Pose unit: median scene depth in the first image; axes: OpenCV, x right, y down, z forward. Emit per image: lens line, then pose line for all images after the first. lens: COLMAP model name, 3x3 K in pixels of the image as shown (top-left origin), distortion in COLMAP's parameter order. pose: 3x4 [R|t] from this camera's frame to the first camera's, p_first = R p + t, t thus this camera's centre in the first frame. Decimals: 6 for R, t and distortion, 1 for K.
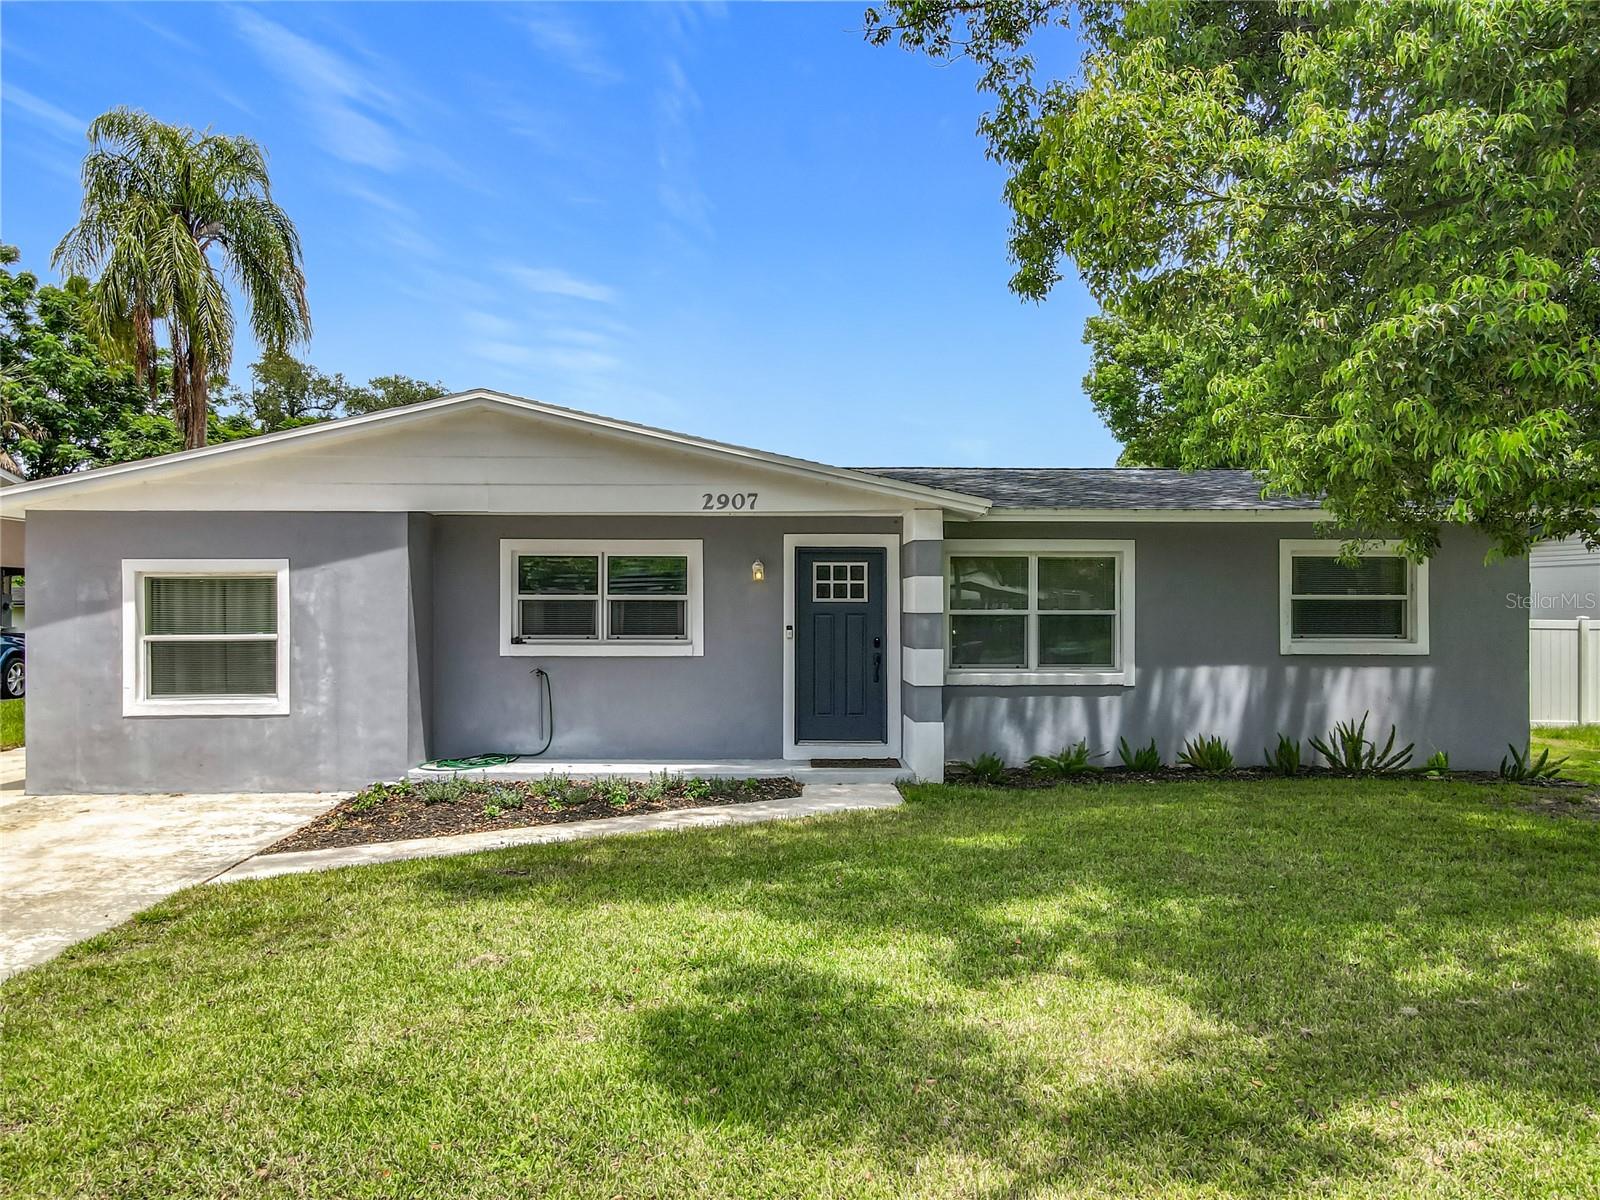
lens RADIAL K [[1168.0, 0, 789.9], [0, 1168.0, 603.9], [0, 0, 1]] dist [-0.006156, 0.038834]
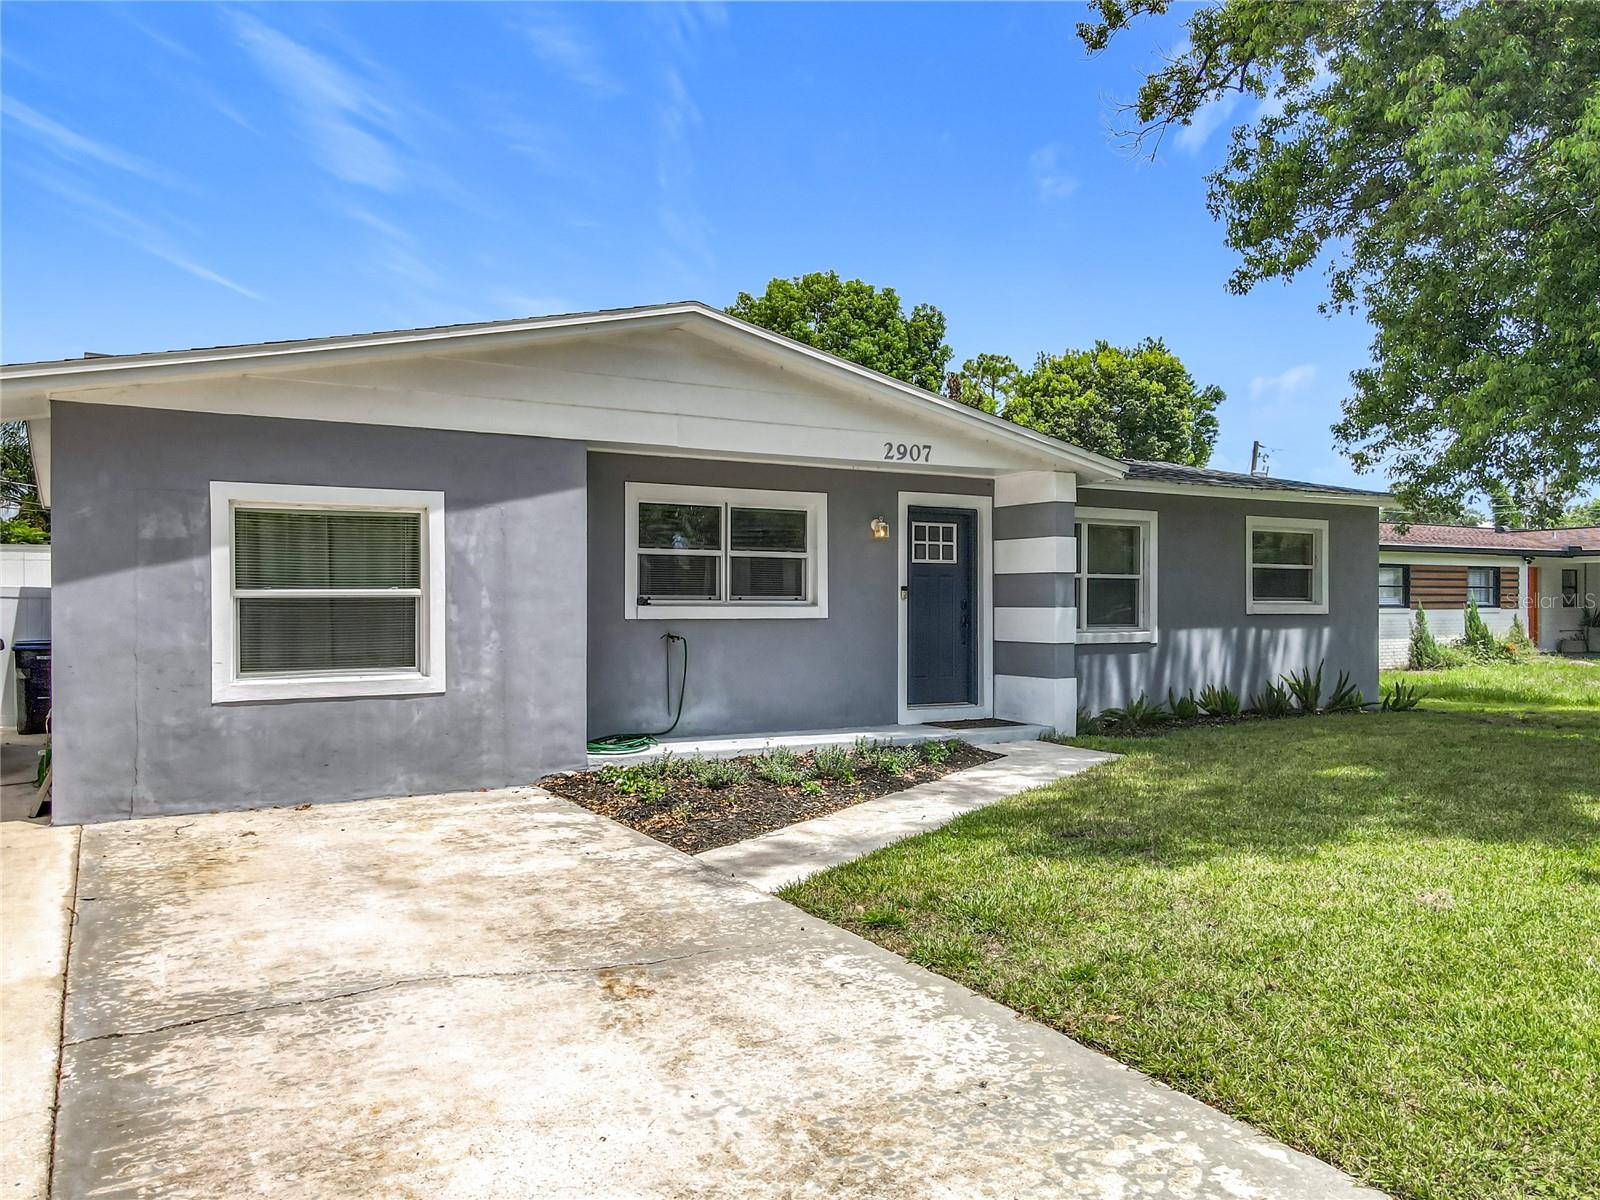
lens RADIAL K [[1178.0, 0, 790.9], [0, 1178.0, 605.8], [0, 0, 1]] dist [-0.013220, 0.041994]
pose [[0.878035, -0.000721, 0.478596, -0.580984], [-0.002758, 0.999975, 0.006568, 0.030406], [-0.478588, -0.007087, 0.878011, 0.199528]]
